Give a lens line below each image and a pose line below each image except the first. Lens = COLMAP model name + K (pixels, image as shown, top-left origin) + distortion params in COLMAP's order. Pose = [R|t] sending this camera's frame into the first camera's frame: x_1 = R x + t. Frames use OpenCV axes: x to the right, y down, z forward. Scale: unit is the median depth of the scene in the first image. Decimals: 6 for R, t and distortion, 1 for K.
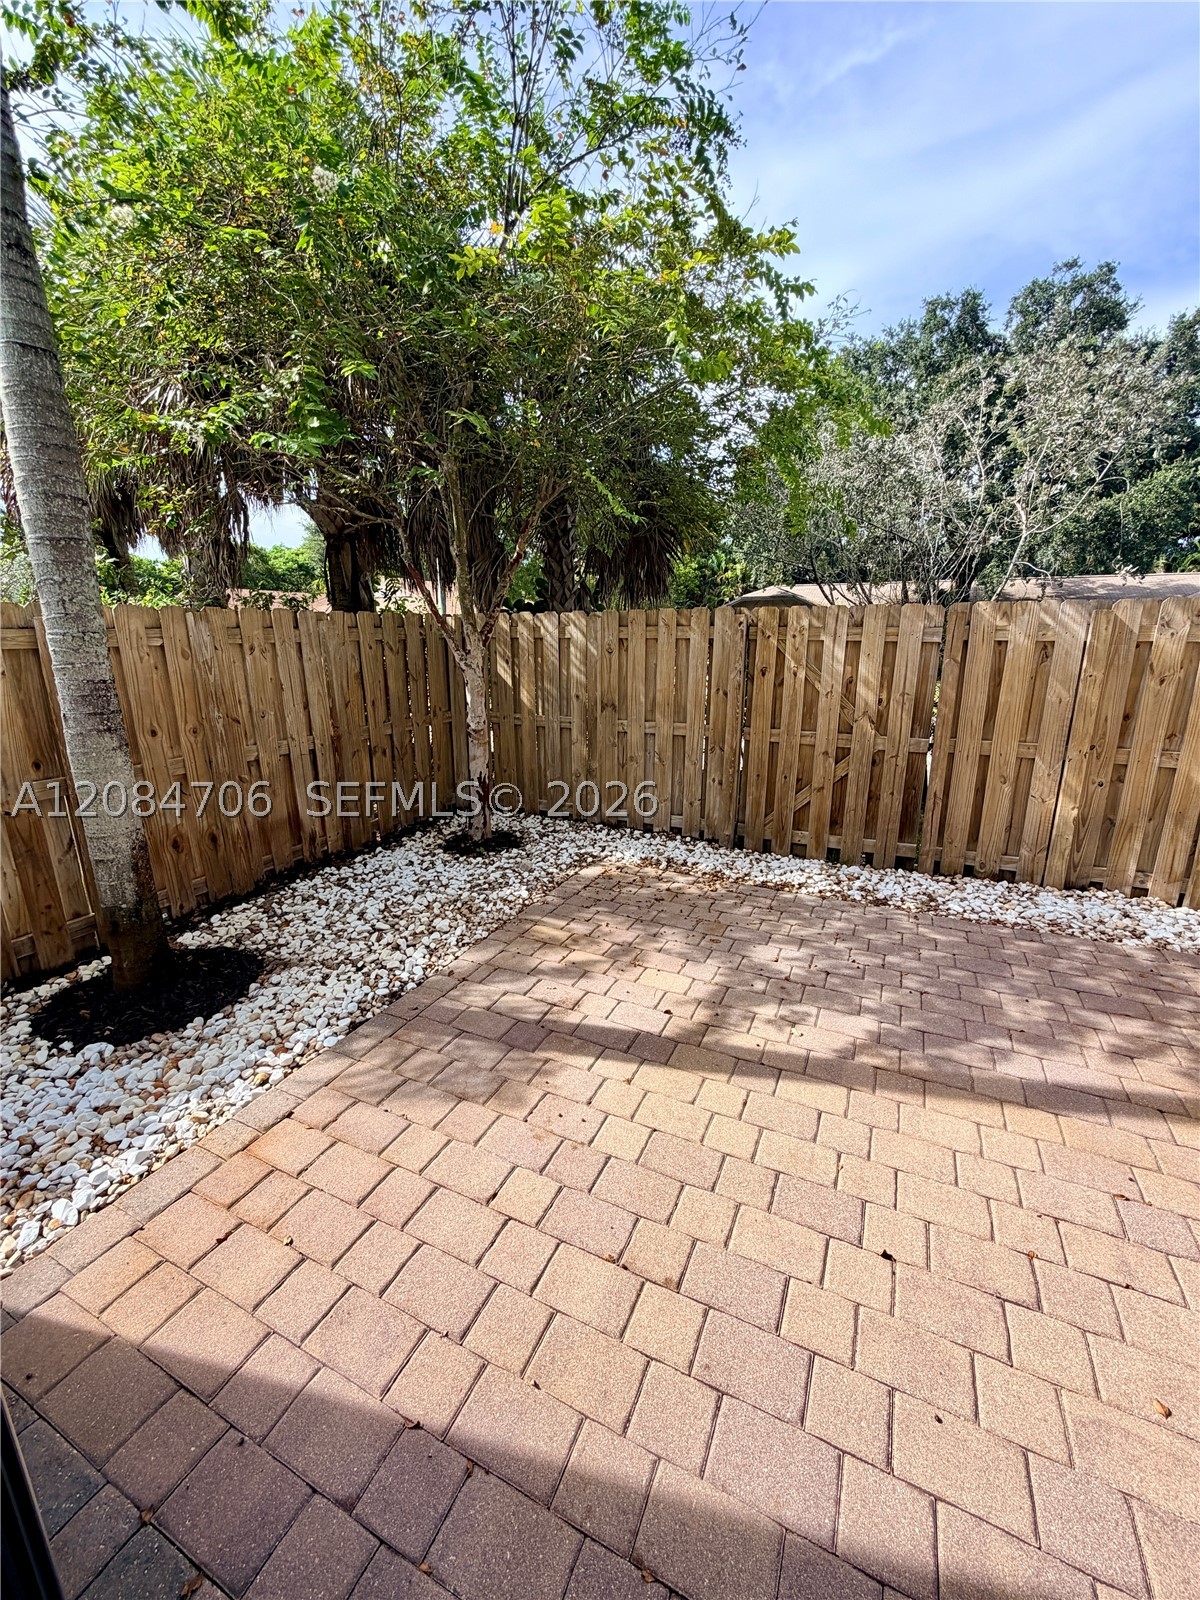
lens RADIAL K [[639.1, 0, 602.2], [0, 639.1, 793.8], [0, 0, 1]] dist [-0.000816, 0.000456]
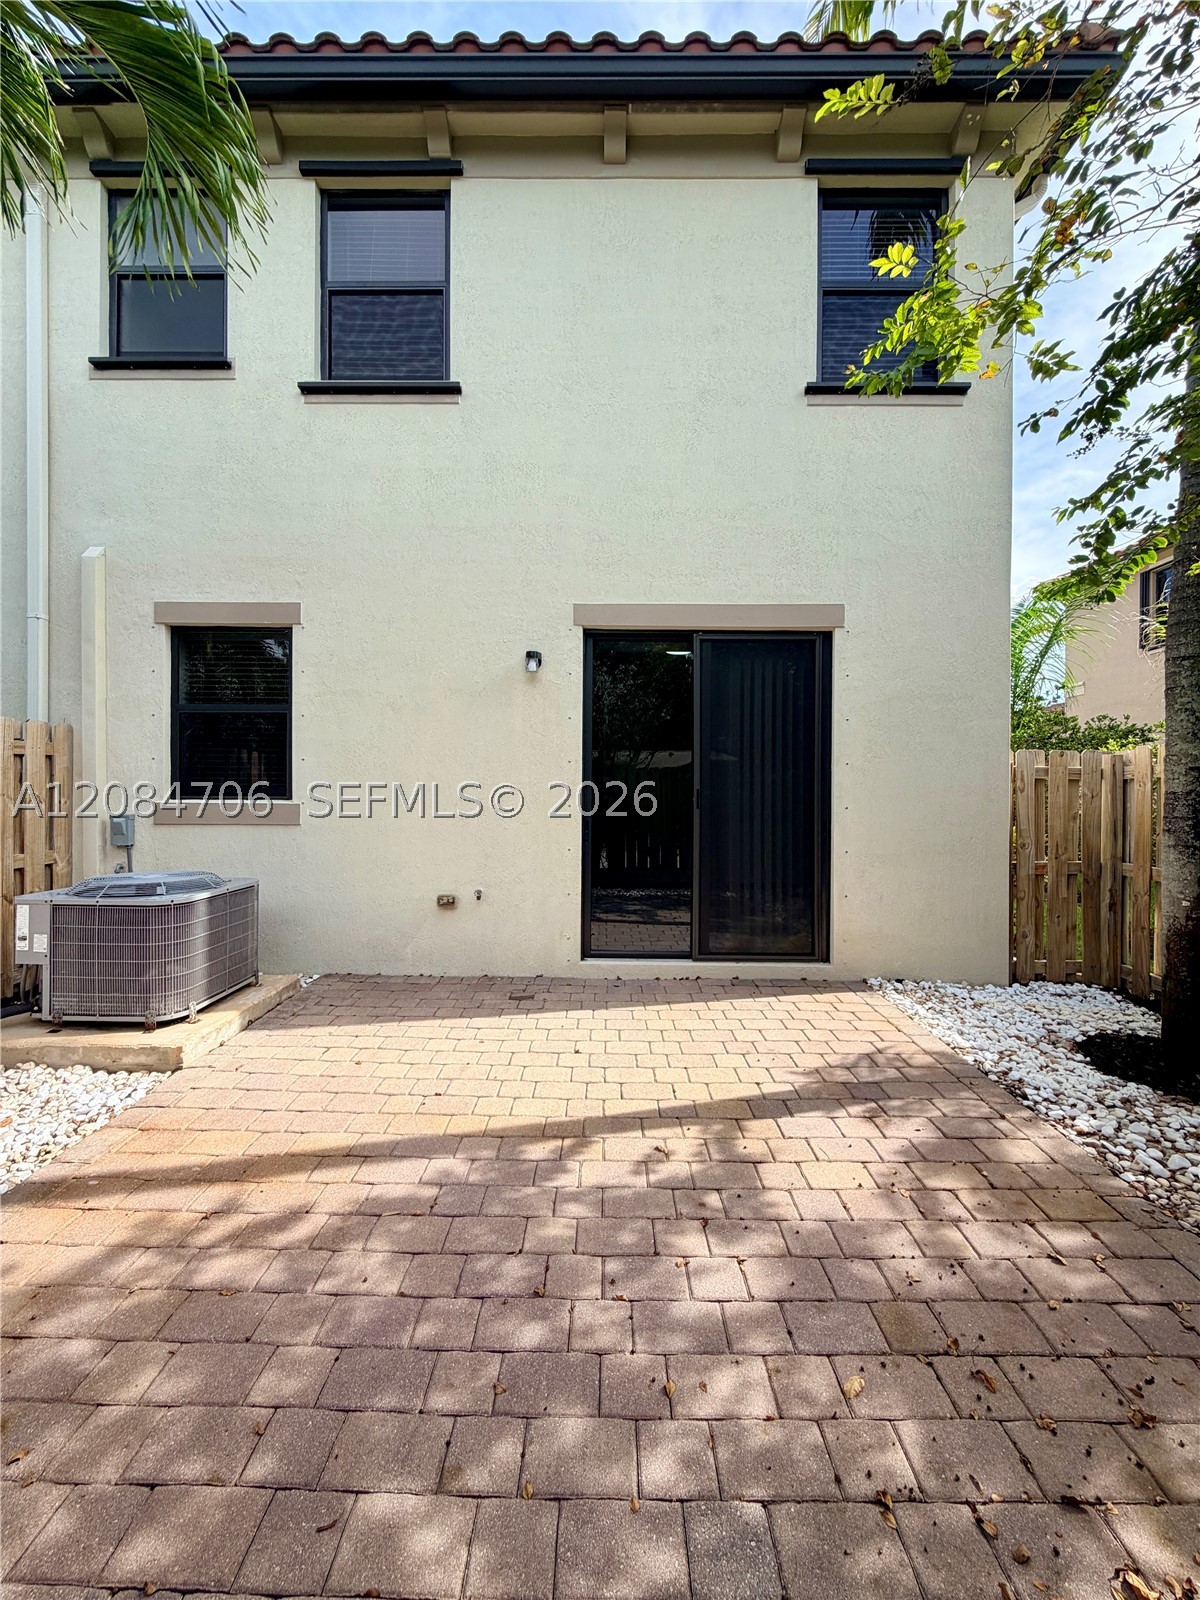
lens RADIAL K [[656.4, 0, 608.0], [0, 656.4, 795.7], [0, 0, 1]] dist [0.000665, -0.000015]
pose [[-0.909659, -0.009999, -0.415235, 0.504323], [-0.110026, 0.969798, 0.217682, -0.215656], [0.400517, 0.243703, -0.883286, 1.103712]]
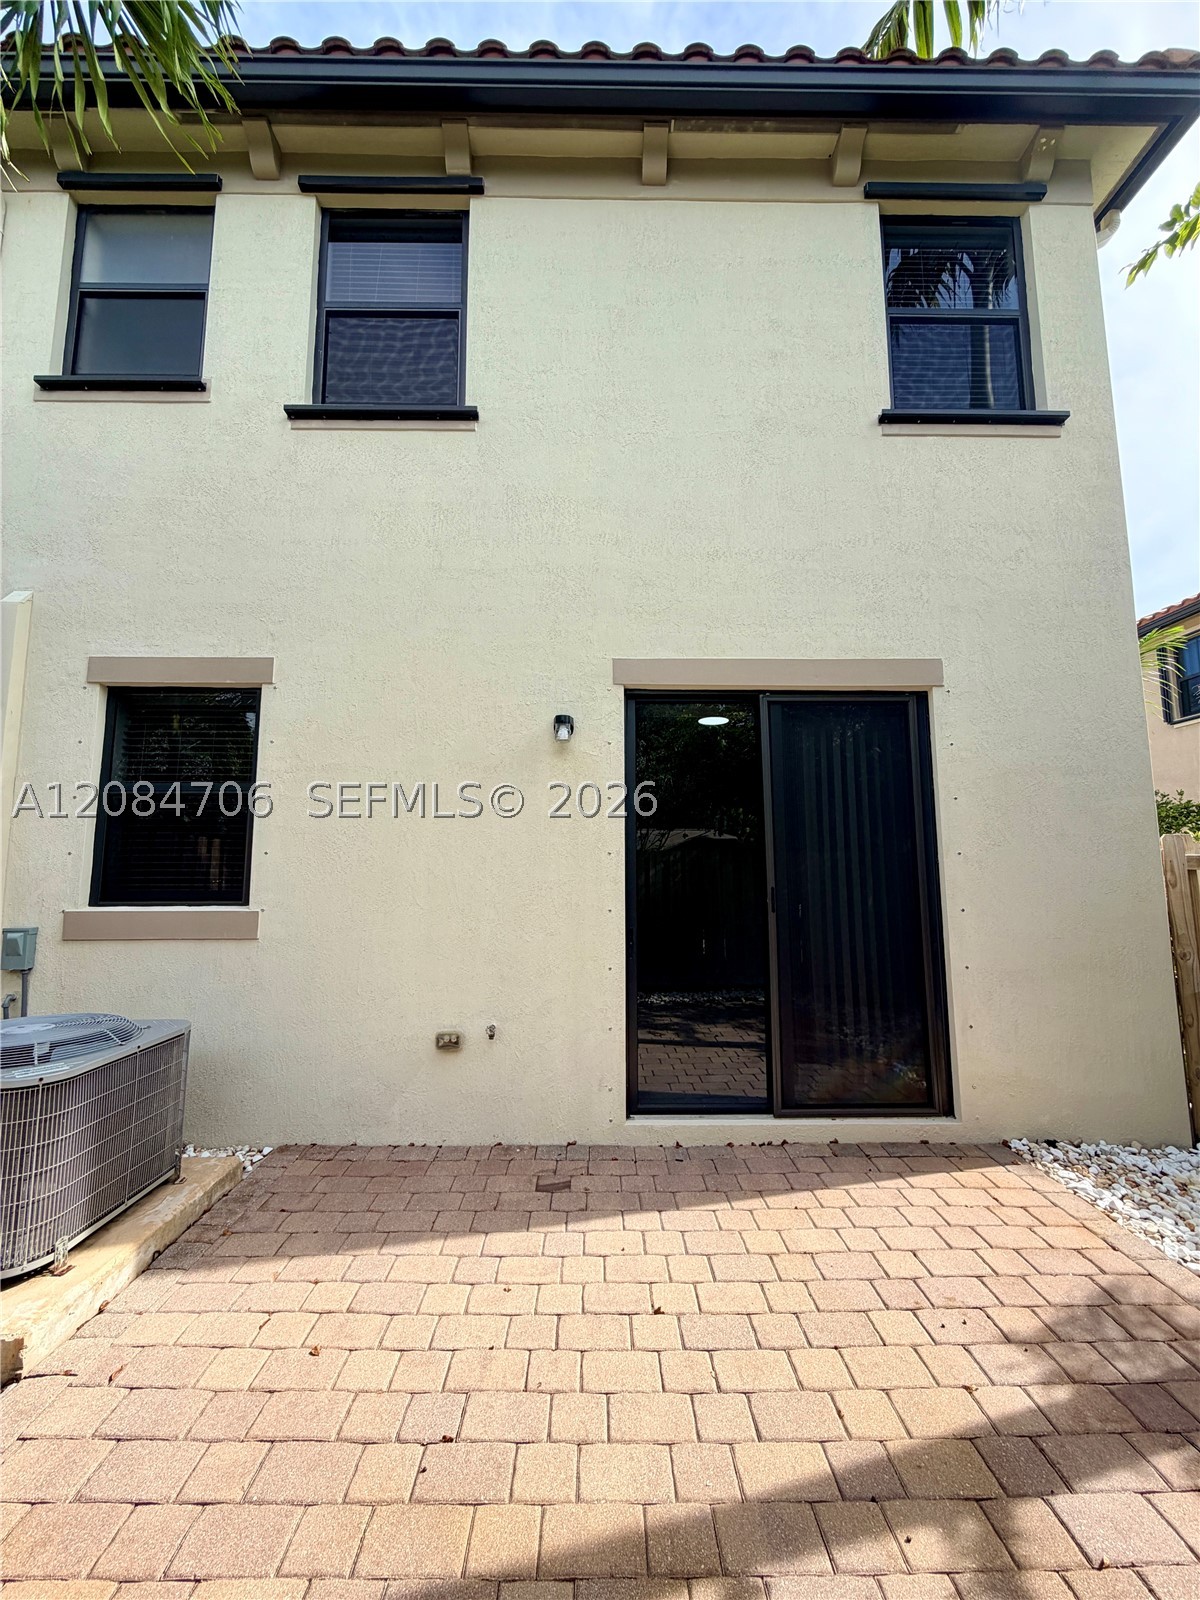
lens RADIAL K [[639.1, 0, 602.2], [0, 639.1, 793.8], [0, 0, 1]] dist [-0.000816, 0.000456]
pose [[-0.900053, -0.055183, -0.432272, 0.481459], [-0.107272, 0.989482, 0.097042, -0.180466], [0.422370, 0.133713, -0.896507, 0.814342]]
